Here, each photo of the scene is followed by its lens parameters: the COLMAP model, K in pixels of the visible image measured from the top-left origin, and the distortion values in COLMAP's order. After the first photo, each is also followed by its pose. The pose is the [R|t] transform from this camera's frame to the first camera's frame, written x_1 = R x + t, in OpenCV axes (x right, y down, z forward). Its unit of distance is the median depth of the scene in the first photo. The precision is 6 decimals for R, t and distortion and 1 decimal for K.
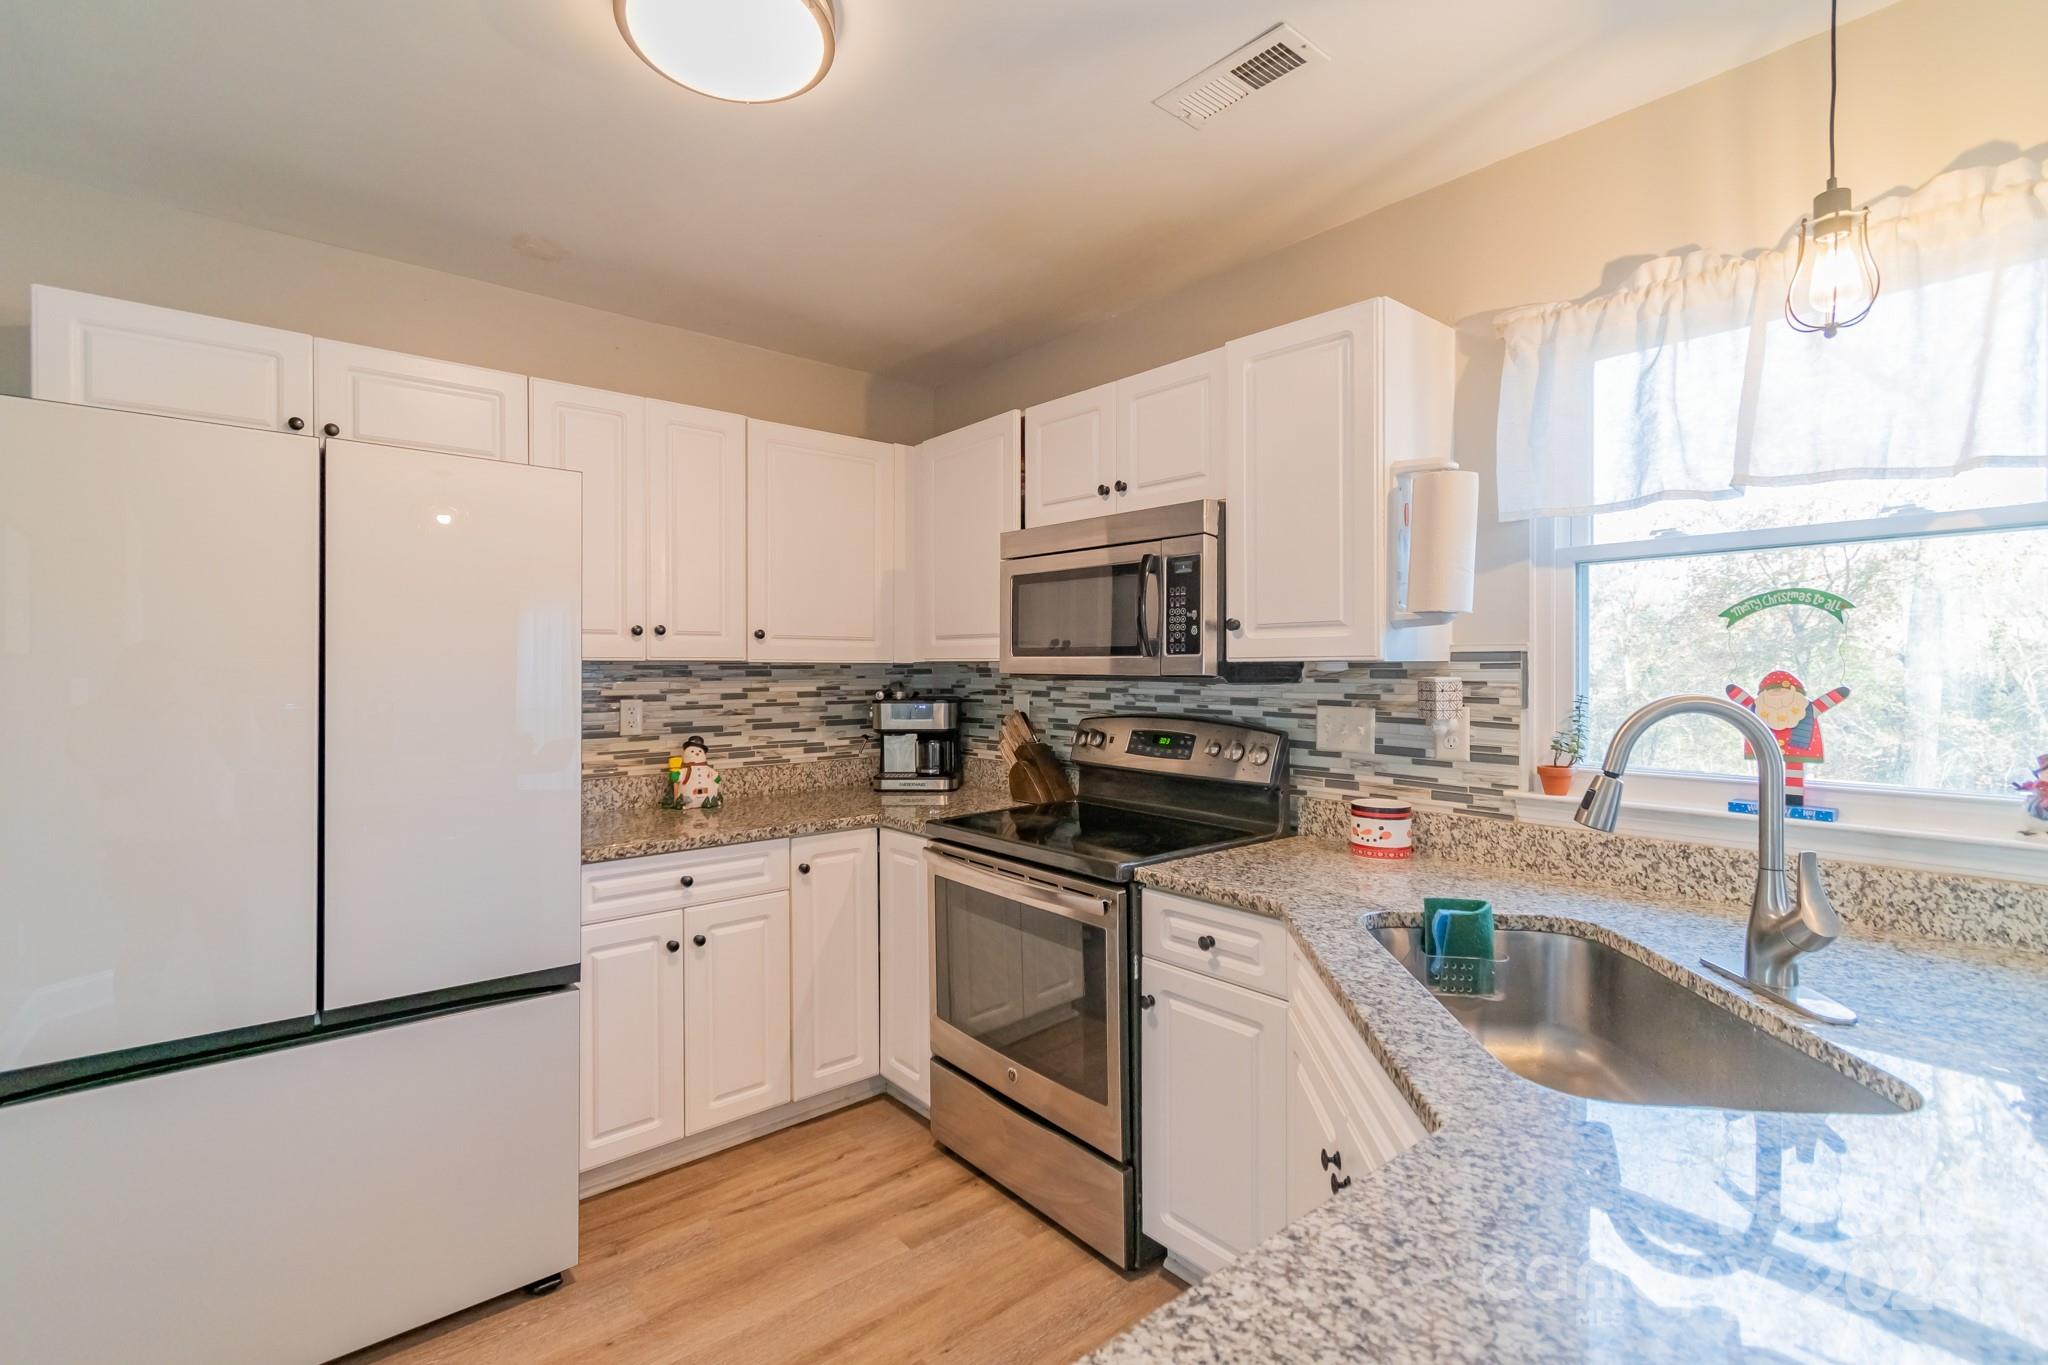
lens RADIAL K [[913.9, 0, 1026.3], [0, 913.9, 680.4], [0, 0, 1]] dist [0.003431, -0.000971]
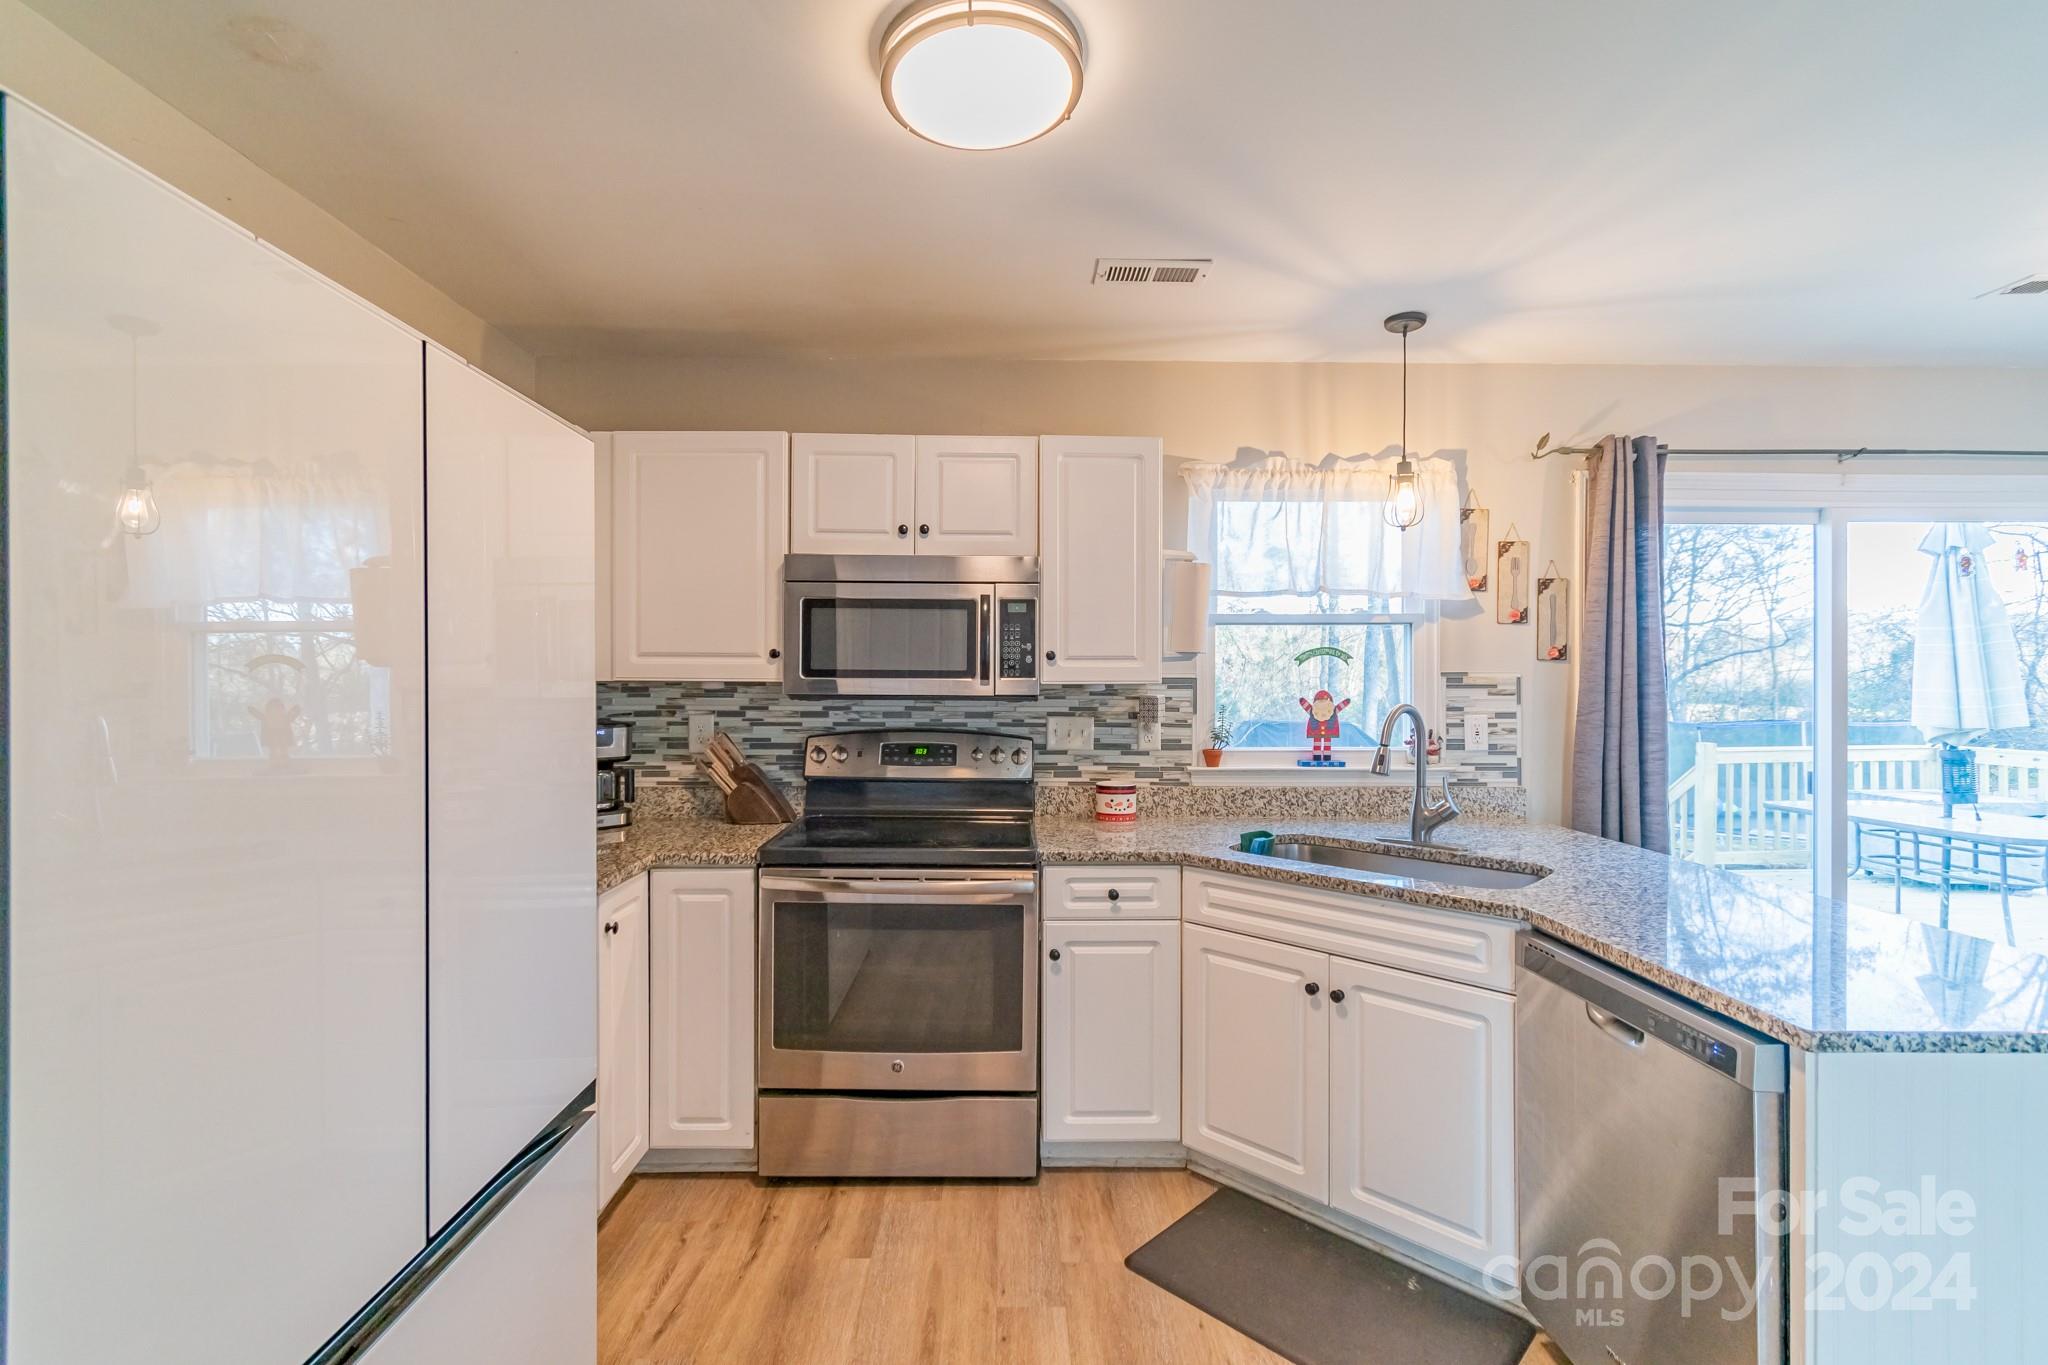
lens RADIAL K [[913.9, 0, 1017.9], [0, 913.9, 683.9], [0, 0, 1]] dist [0.003431, -0.000971]
pose [[0.642822, -0.003058, 0.766010, -0.770679], [0.008287, 0.999961, -0.002962, -0.016918], [-0.765971, 0.008252, 0.642822, 0.199338]]
